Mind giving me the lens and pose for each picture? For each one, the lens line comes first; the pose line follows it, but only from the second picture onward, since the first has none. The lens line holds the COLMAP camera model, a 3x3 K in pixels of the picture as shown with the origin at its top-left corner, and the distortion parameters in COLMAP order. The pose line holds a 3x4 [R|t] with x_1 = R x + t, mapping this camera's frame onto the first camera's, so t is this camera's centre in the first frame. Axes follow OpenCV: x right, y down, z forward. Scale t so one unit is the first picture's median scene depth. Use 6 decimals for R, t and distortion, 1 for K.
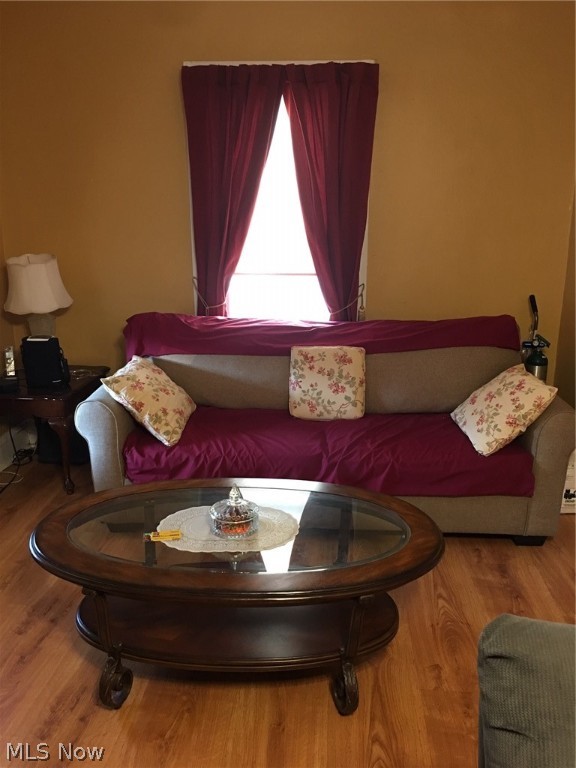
lens RADIAL K [[653.1, 0, 289.7], [0, 653.1, 386.3], [0, 0, 1]] dist [0.067807, -0.084690]
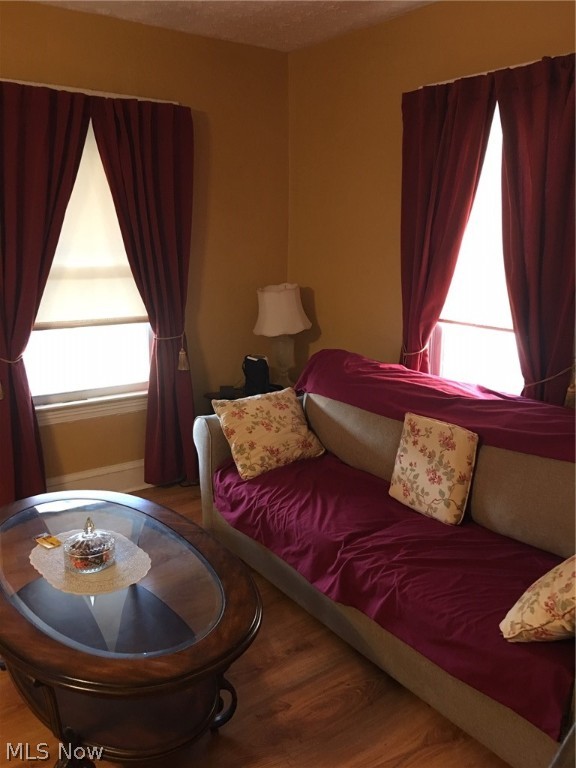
lens RADIAL K [[653.1, 0, 289.2], [0, 653.1, 383.4], [0, 0, 1]] dist [0.067807, -0.084690]
pose [[0.632958, 0.182963, -0.752256, 0.528289], [-0.218004, 0.974476, 0.053580, -0.109031], [0.742859, 0.130081, 0.656689, 0.347009]]
